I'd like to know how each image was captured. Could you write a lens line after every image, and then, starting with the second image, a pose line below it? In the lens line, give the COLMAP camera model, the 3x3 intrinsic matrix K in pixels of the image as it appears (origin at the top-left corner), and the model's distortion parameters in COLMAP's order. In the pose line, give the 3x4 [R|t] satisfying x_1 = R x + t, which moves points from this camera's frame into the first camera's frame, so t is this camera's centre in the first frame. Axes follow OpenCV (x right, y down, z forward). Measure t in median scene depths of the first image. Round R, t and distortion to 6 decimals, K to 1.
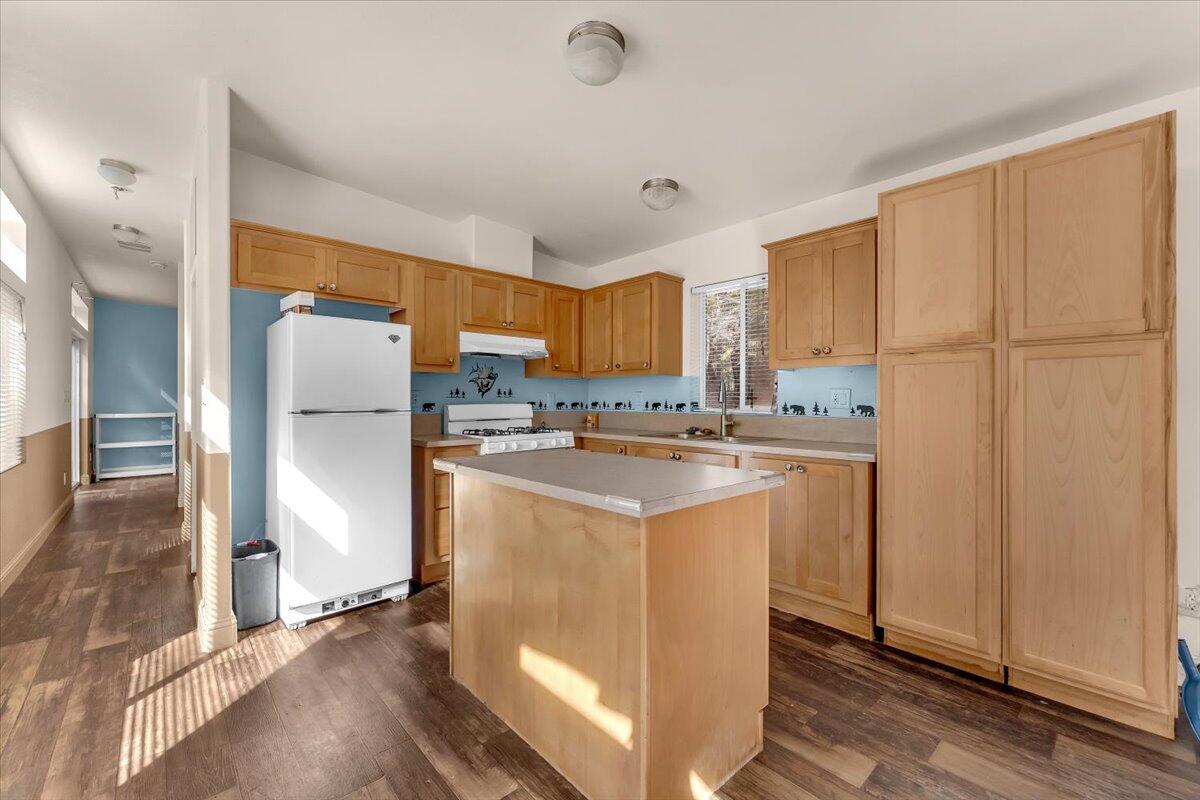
lens RADIAL K [[499.2, 0, 600.0], [0, 499.2, 400.0], [0, 0, 1]] dist [-0.013315, 0.000110]
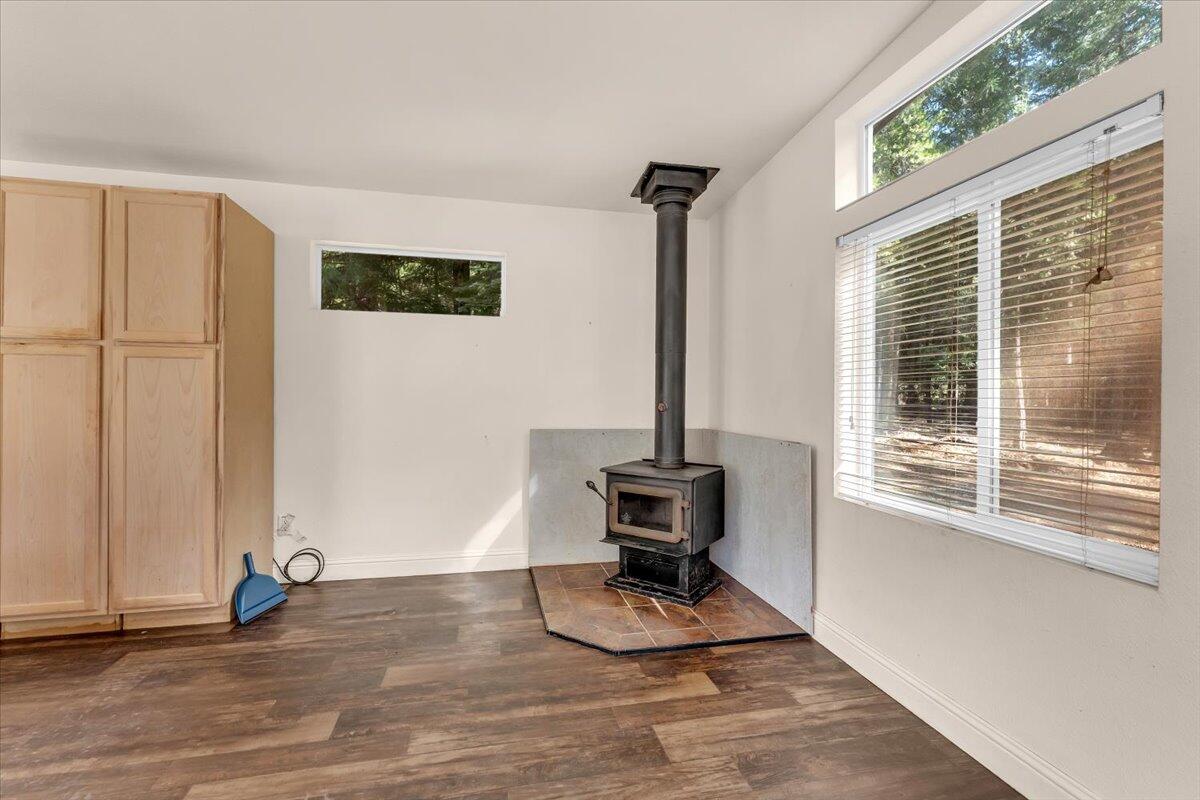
lens RADIAL K [[492.4, 0, 599.4], [0, 492.4, 396.3], [0, 0, 1]] dist [-0.007695, 0.000156]
pose [[0.488484, -0.000467, 0.872573, 0.225441], [-0.005297, 0.999980, 0.003501, 0.003190], [-0.872557, -0.006332, 0.488471, -0.356728]]
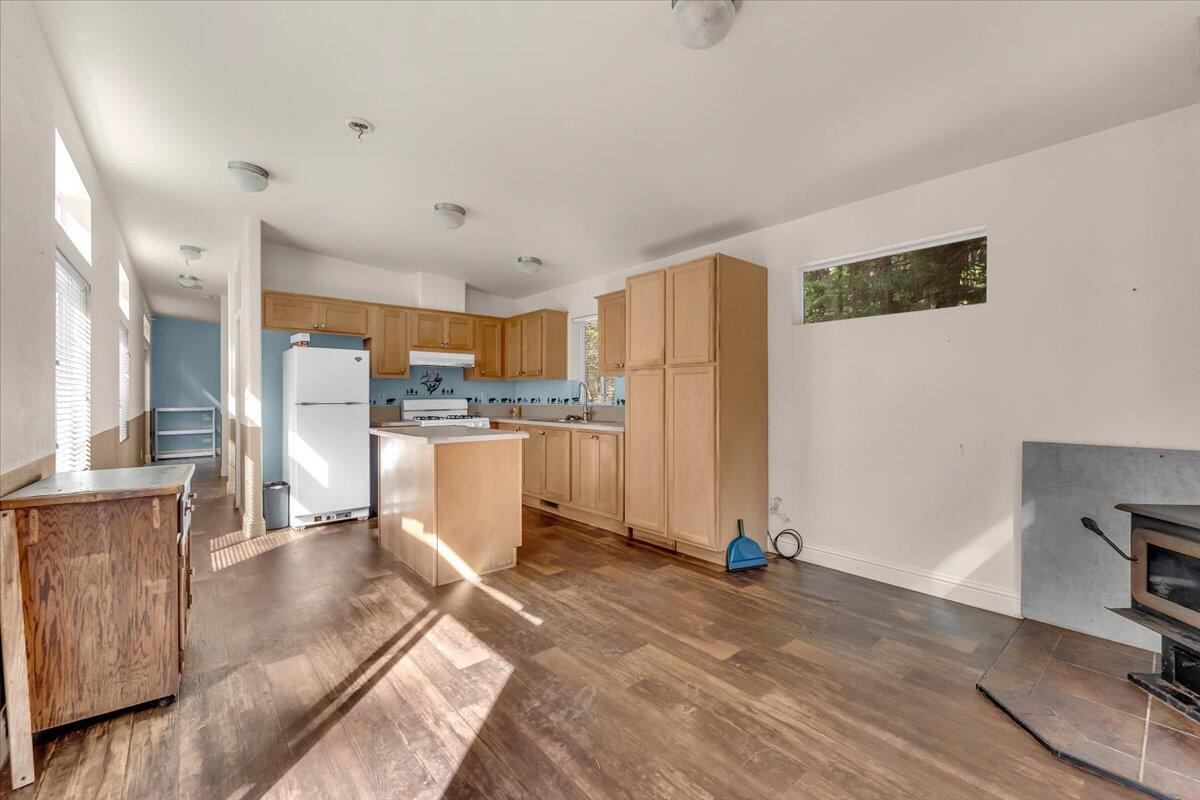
lens RADIAL K [[499.0, 0, 606.0], [0, 499.0, 396.2], [0, 0, 1]] dist [-0.017790, 0.000432]
pose [[0.999746, -0.001840, -0.022452, 0.381000], [0.001804, 0.999997, -0.001649, 0.002783], [0.022455, 0.001608, 0.999747, -0.537970]]
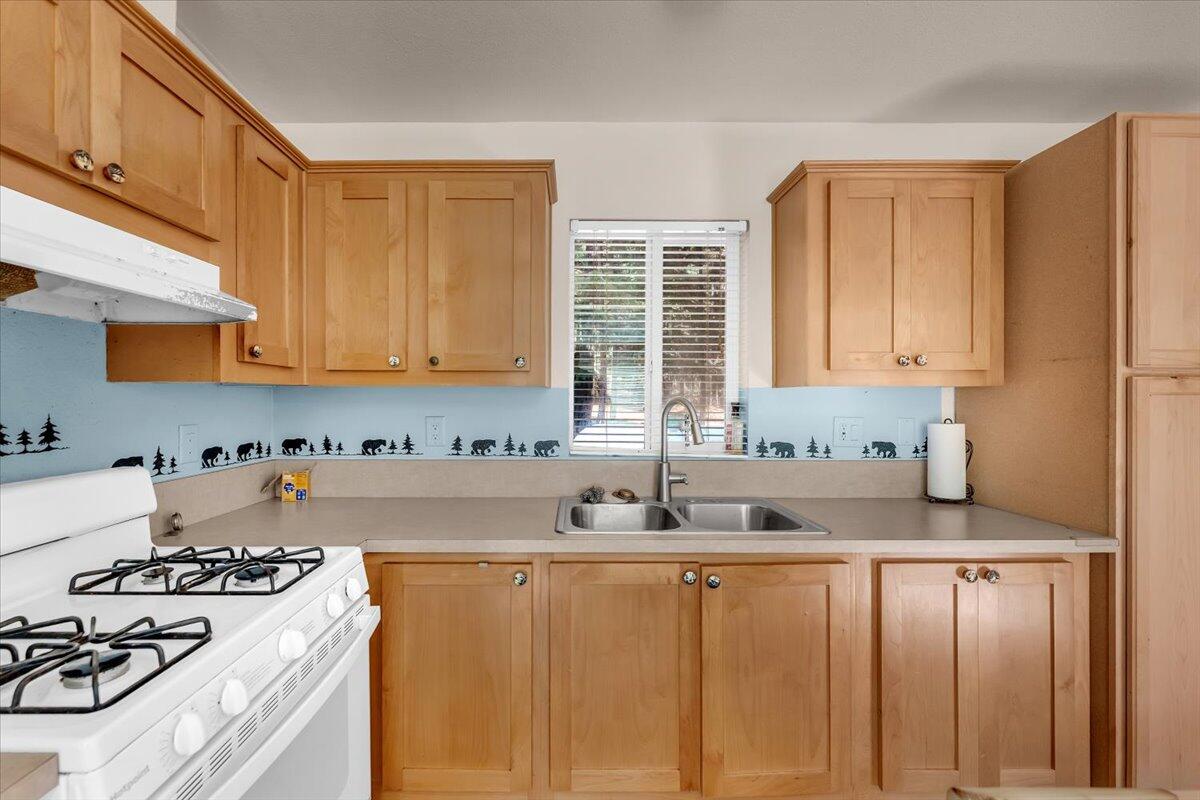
lens RADIAL K [[500.4, 0, 572.6], [0, 500.4, 399.0], [0, 0, 1]] dist [-0.000370, 0.000050]
pose [[0.666491, -0.000310, 0.745513, -0.253725], [0.000233, 1.000000, 0.000207, -0.045123], [-0.745513, 0.000036, 0.666491, 0.785973]]
